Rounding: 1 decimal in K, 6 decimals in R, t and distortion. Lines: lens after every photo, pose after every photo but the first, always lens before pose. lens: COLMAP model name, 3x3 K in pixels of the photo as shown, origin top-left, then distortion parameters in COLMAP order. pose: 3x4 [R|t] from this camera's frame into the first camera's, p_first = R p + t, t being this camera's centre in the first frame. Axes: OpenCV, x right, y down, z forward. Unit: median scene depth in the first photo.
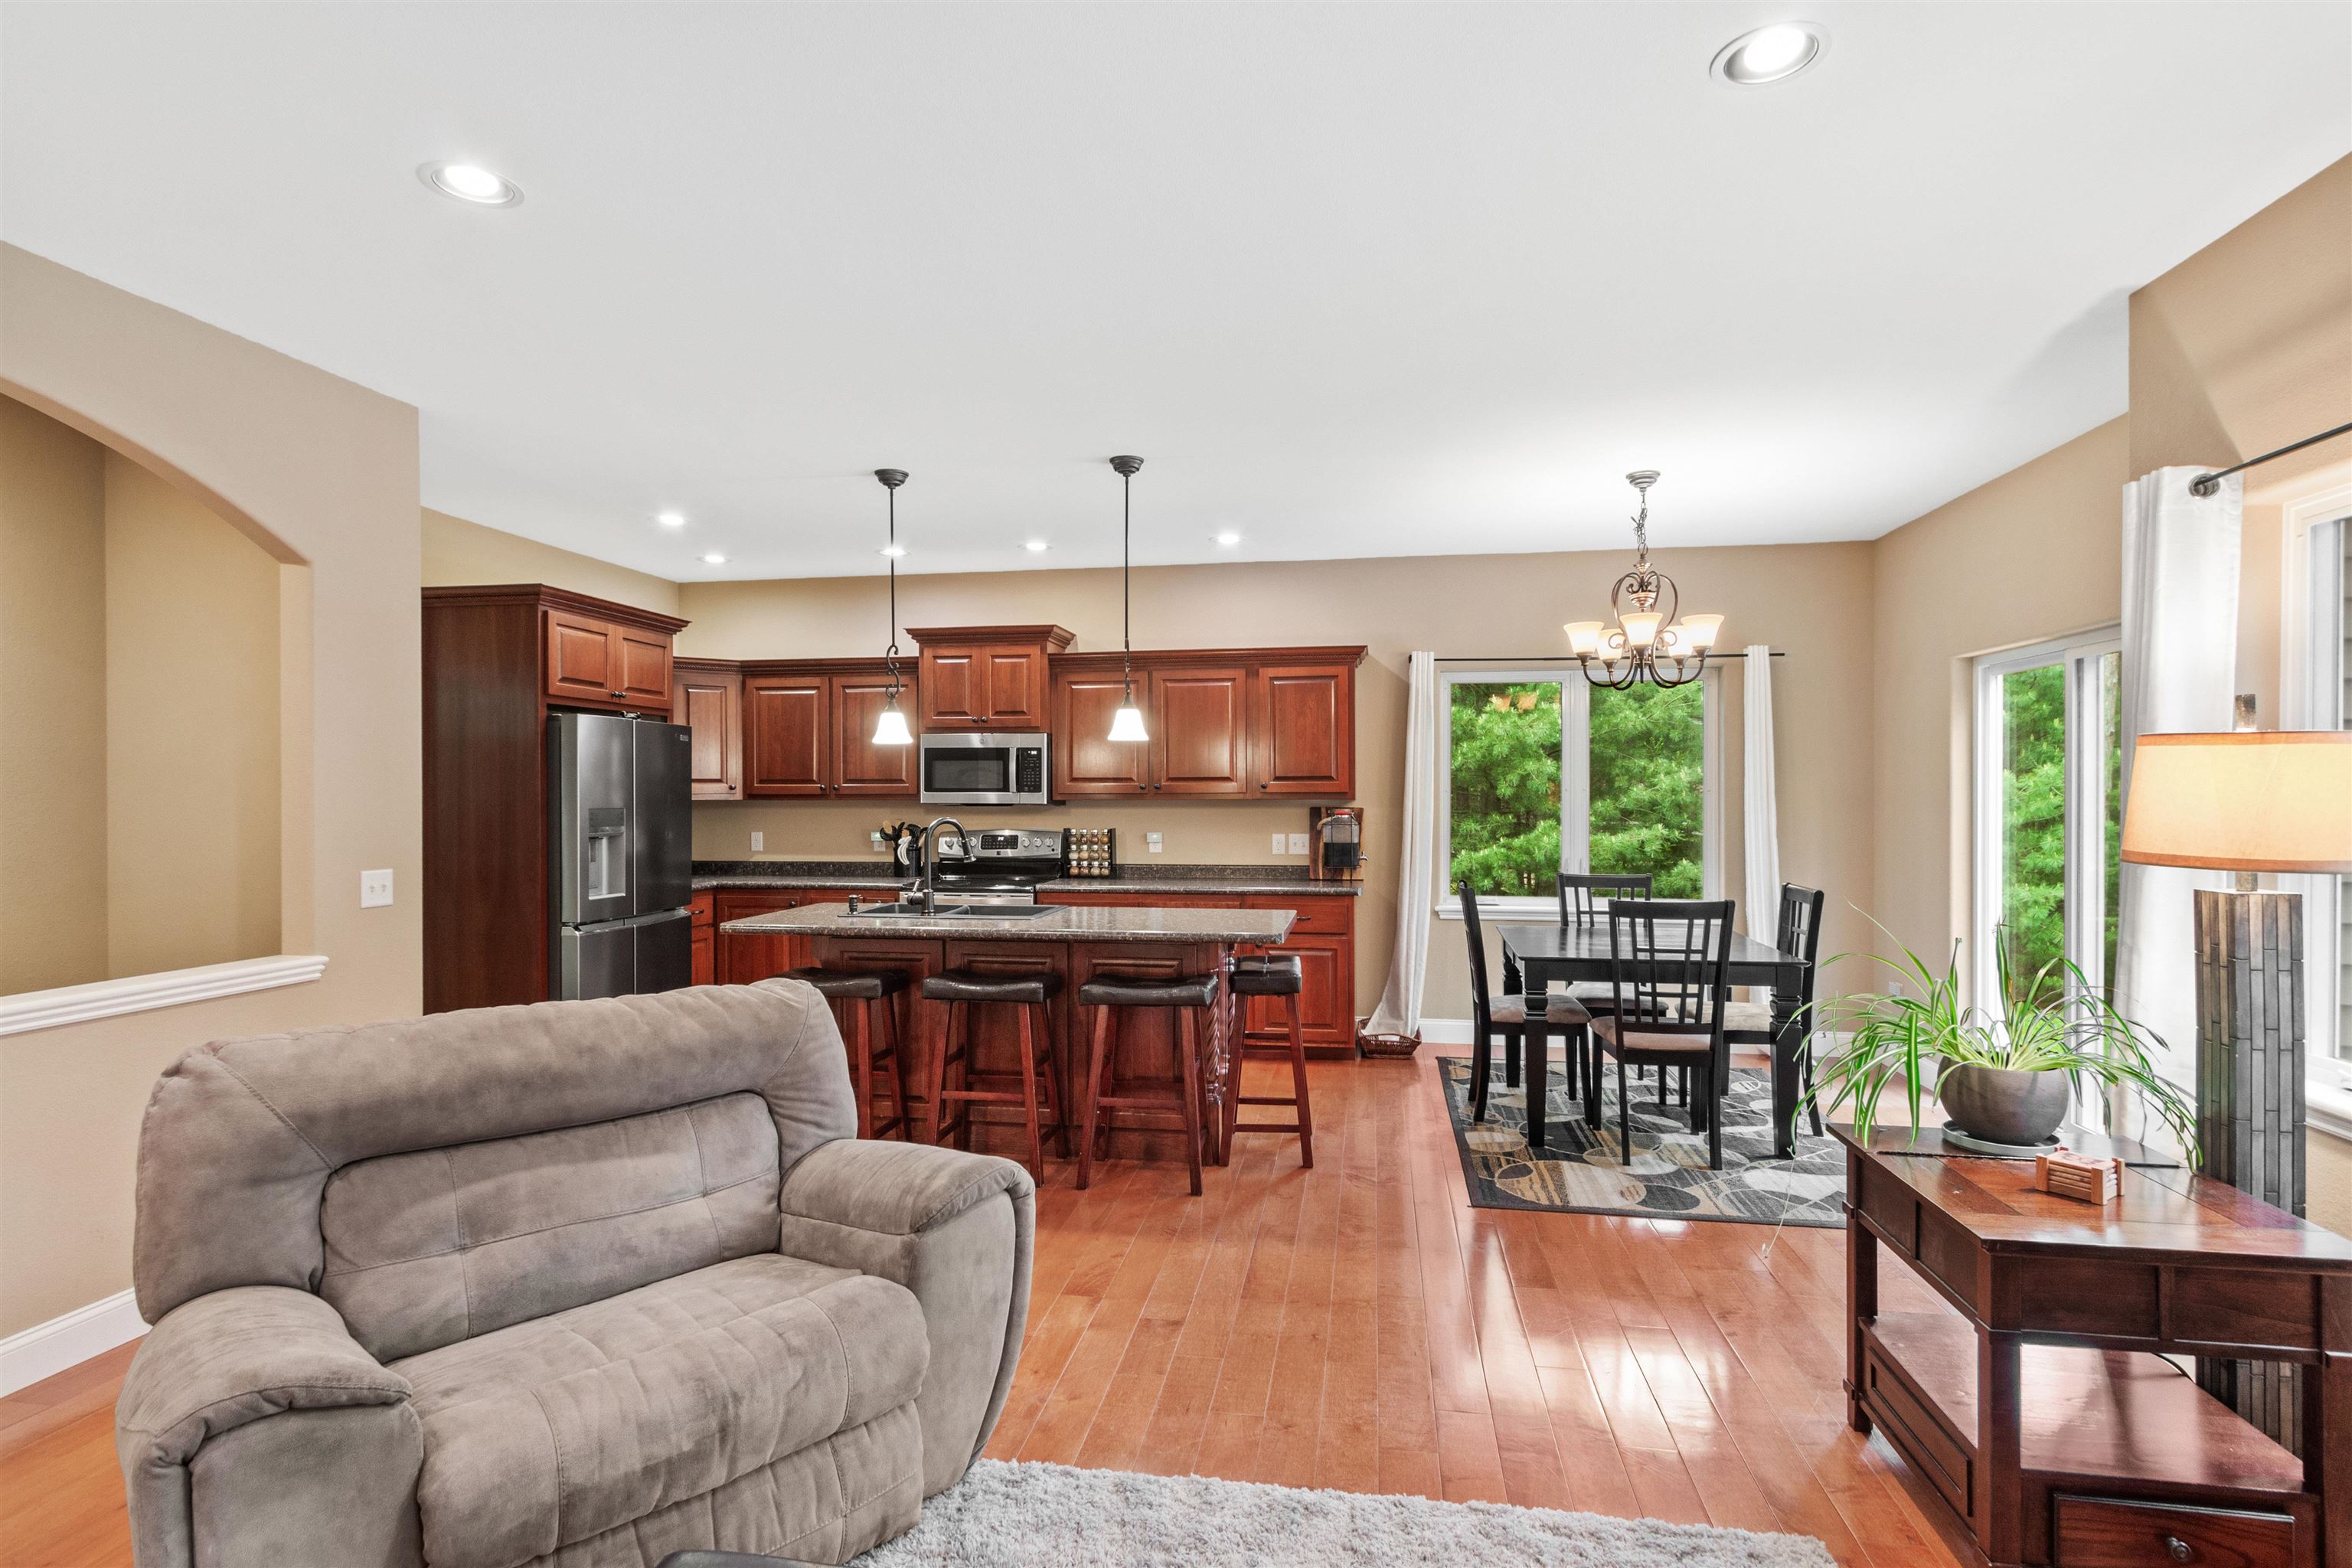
lens RADIAL K [[1156.6, 0, 1180.2], [0, 1156.6, 796.4], [0, 0, 1]] dist [0.000192, -0.001796]
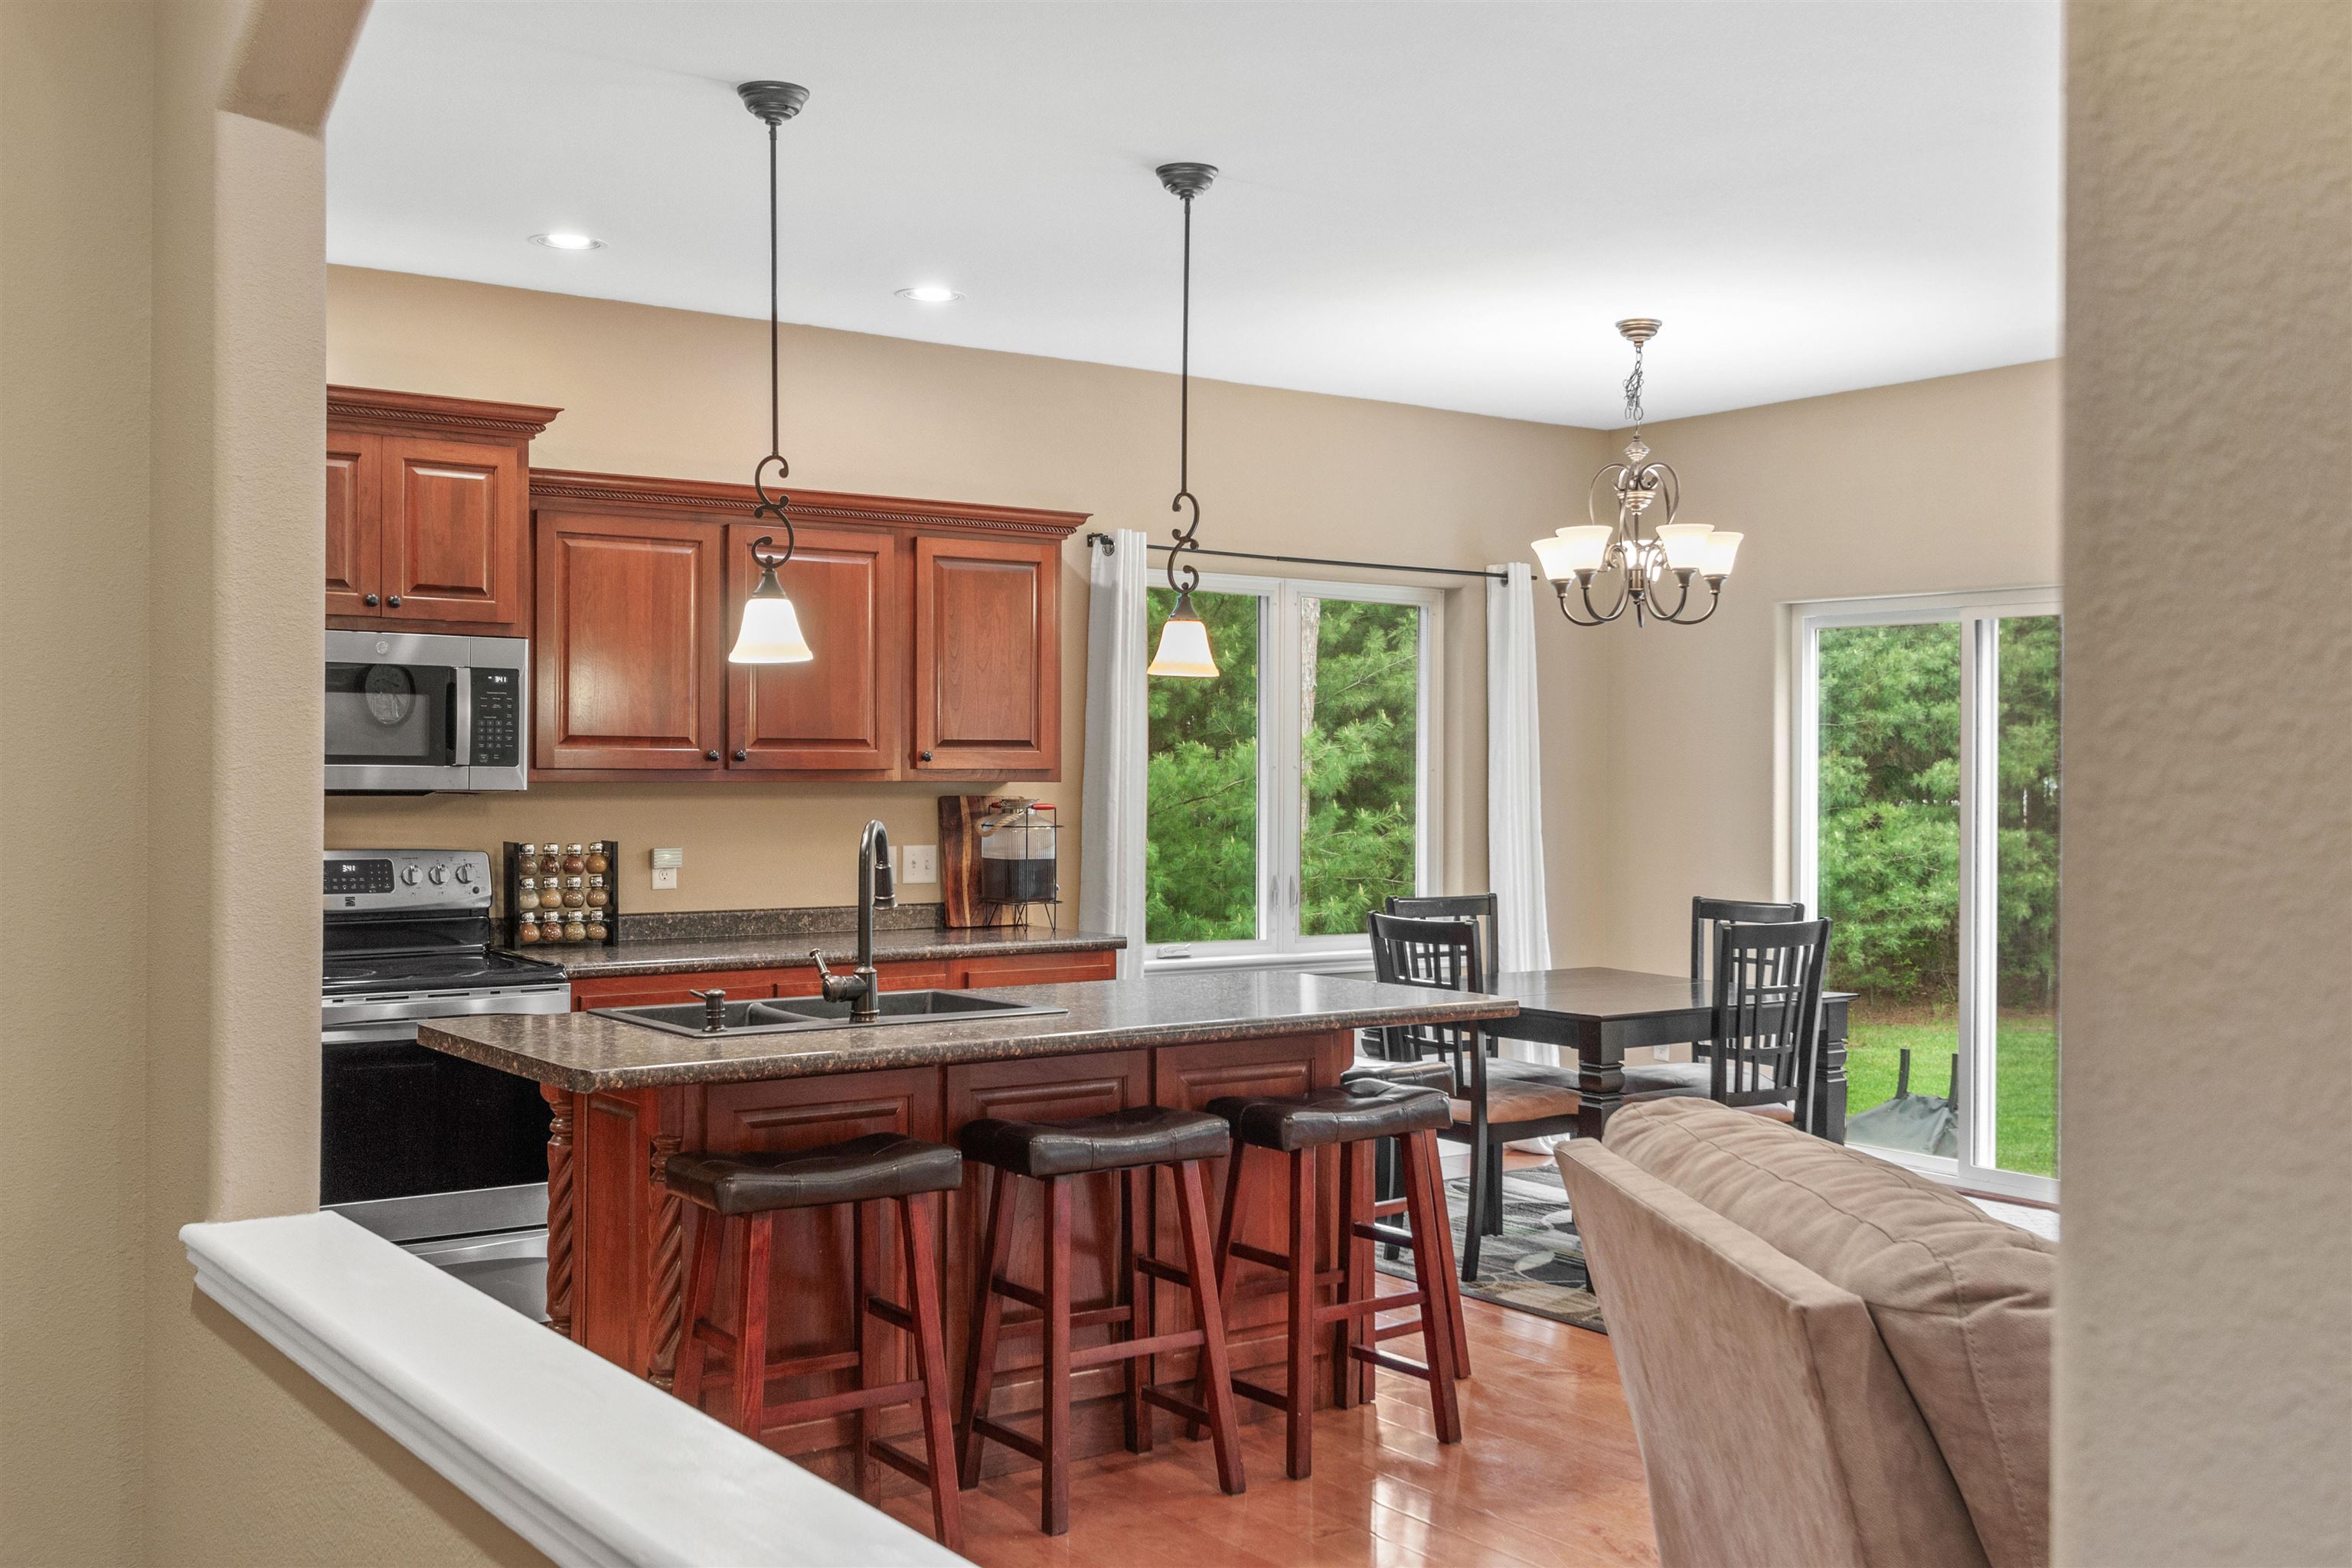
lens RADIAL K [[2274.6, 0, 1176.0], [0, 2274.6, 784.0], [0, 0, 1]] dist [0.005915, -0.001284]
pose [[0.697053, 0.000701, 0.717019, -0.772313], [-0.004098, 0.999987, 0.003007, 0.000133], [-0.717007, -0.005035, 0.697047, 0.228292]]
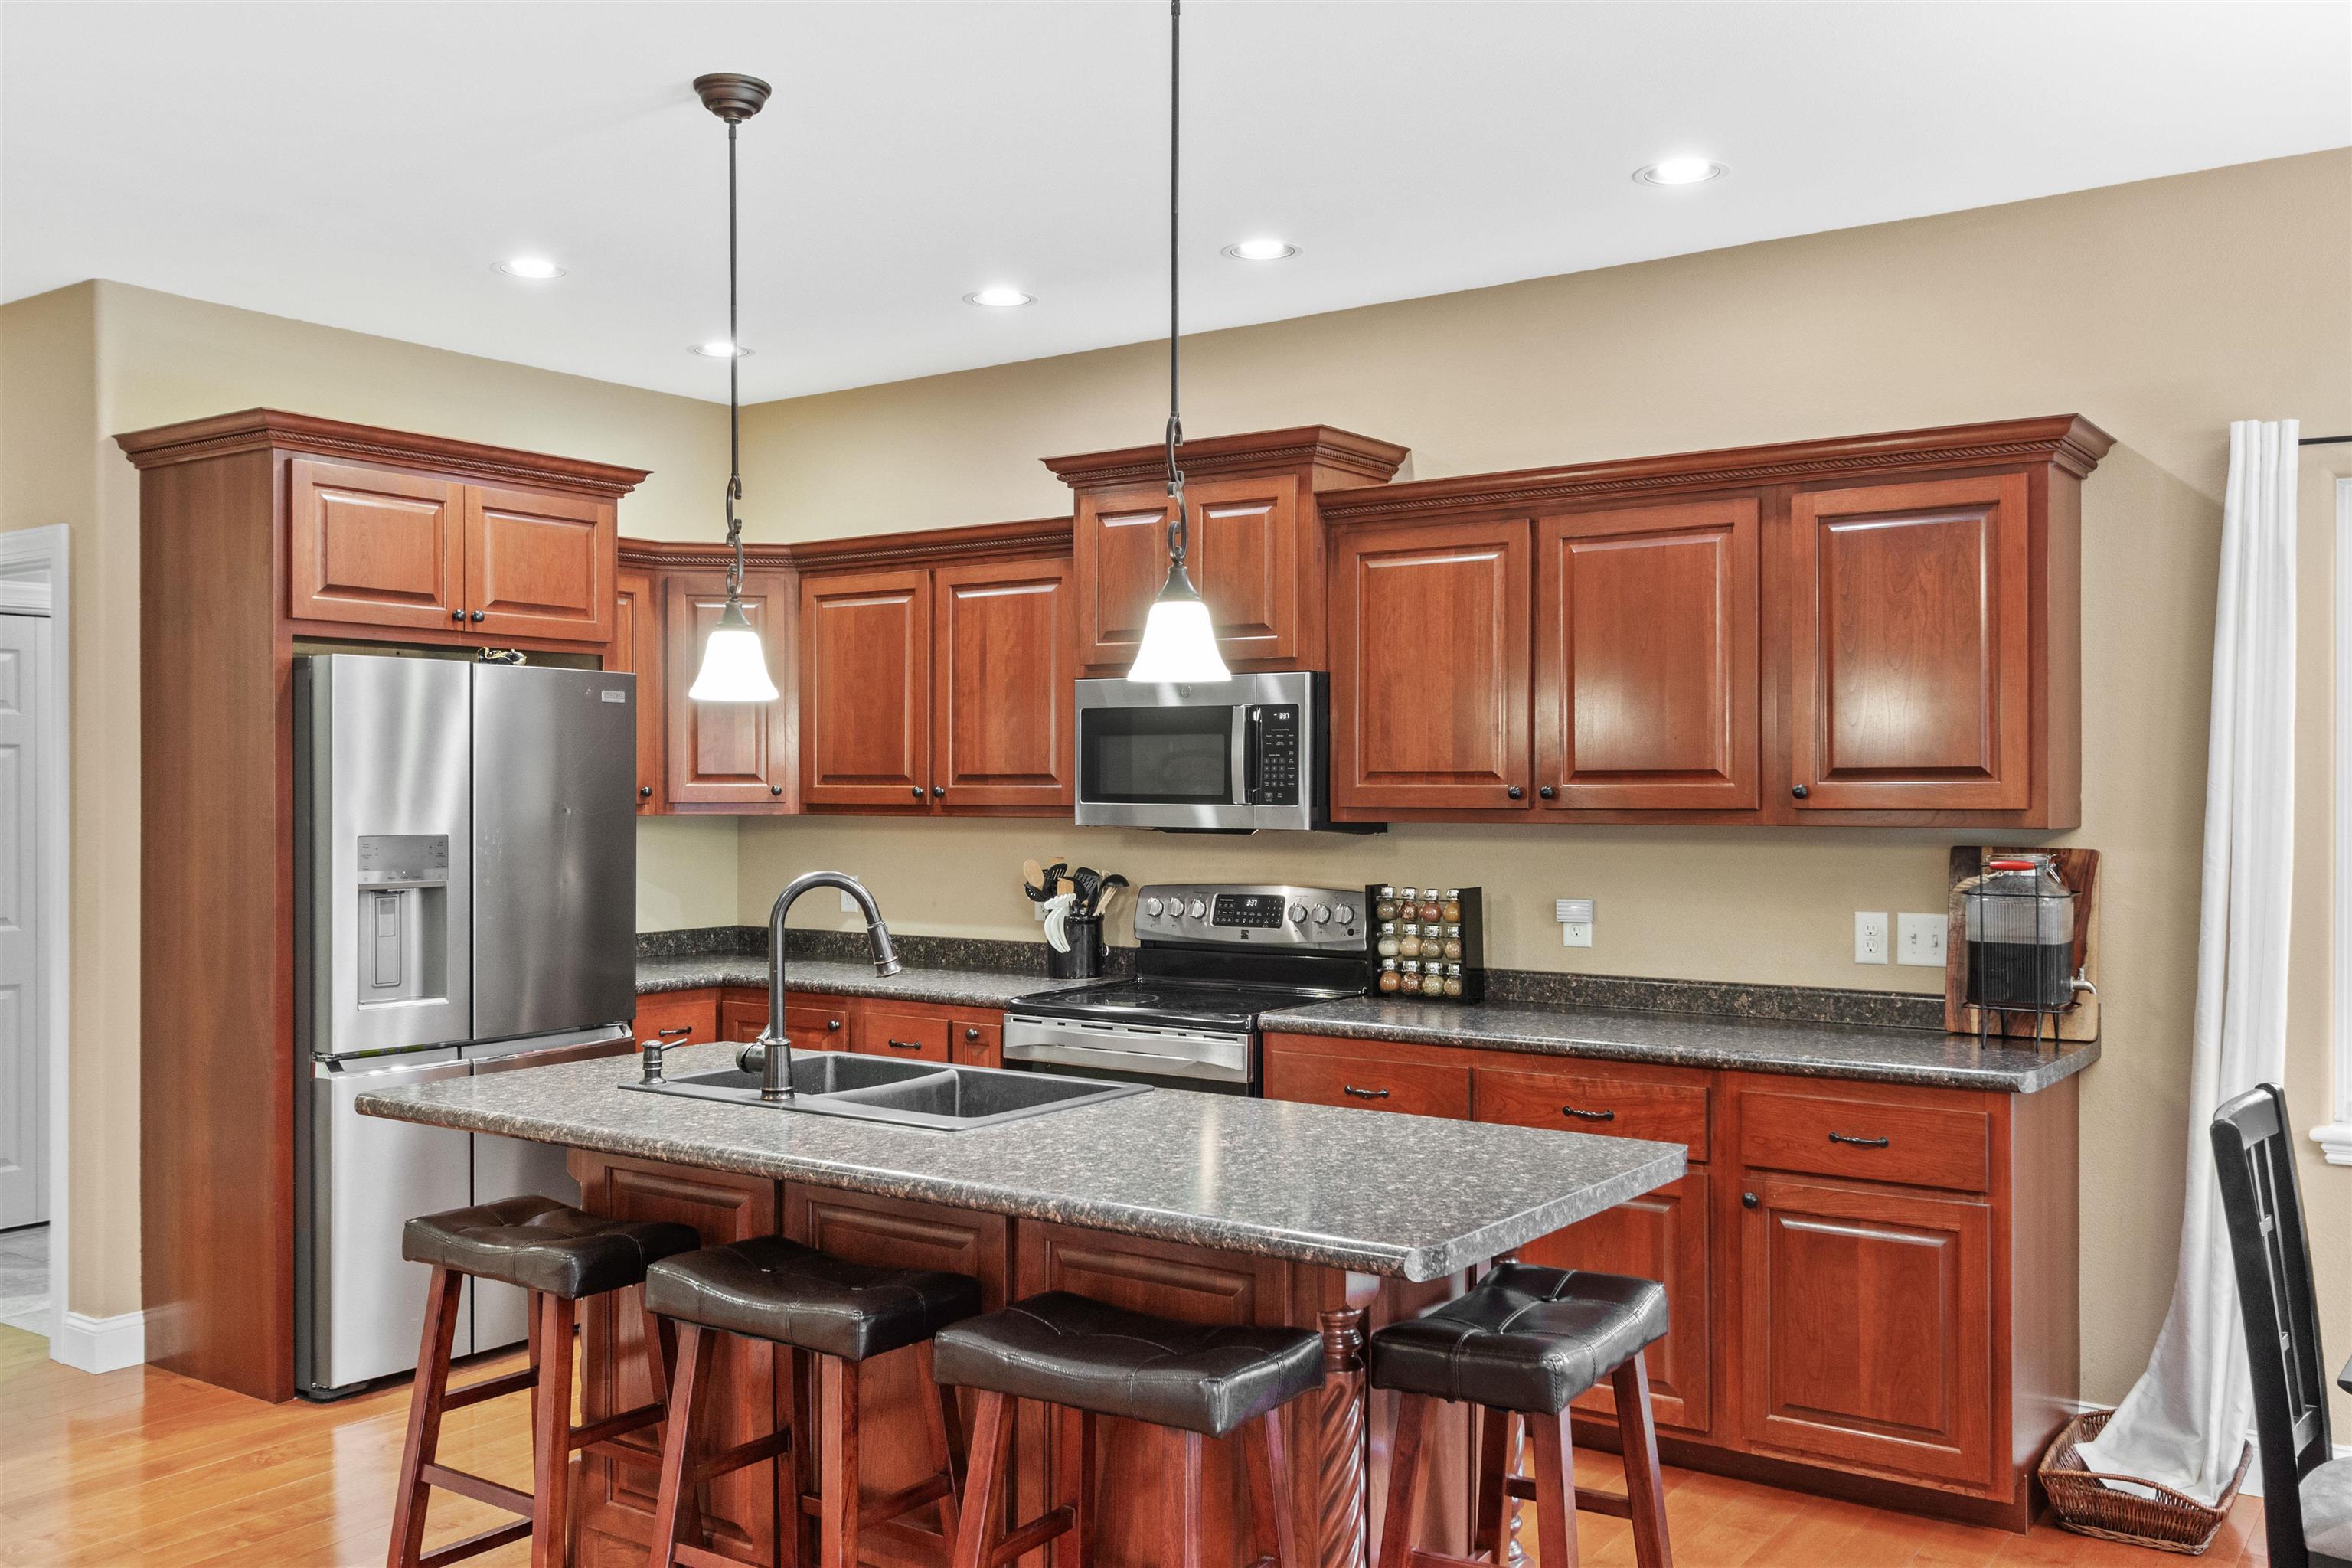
lens RADIAL K [[2014.9, 0, 1181.5], [0, 2014.9, 793.3], [0, 0, 1]] dist [0.011358, 0.004474]
pose [[0.901988, 0.003175, -0.431750, 0.228531], [-0.002439, 0.999994, 0.002259, -0.012252], [0.431755, -0.000985, 0.901991, 0.366206]]
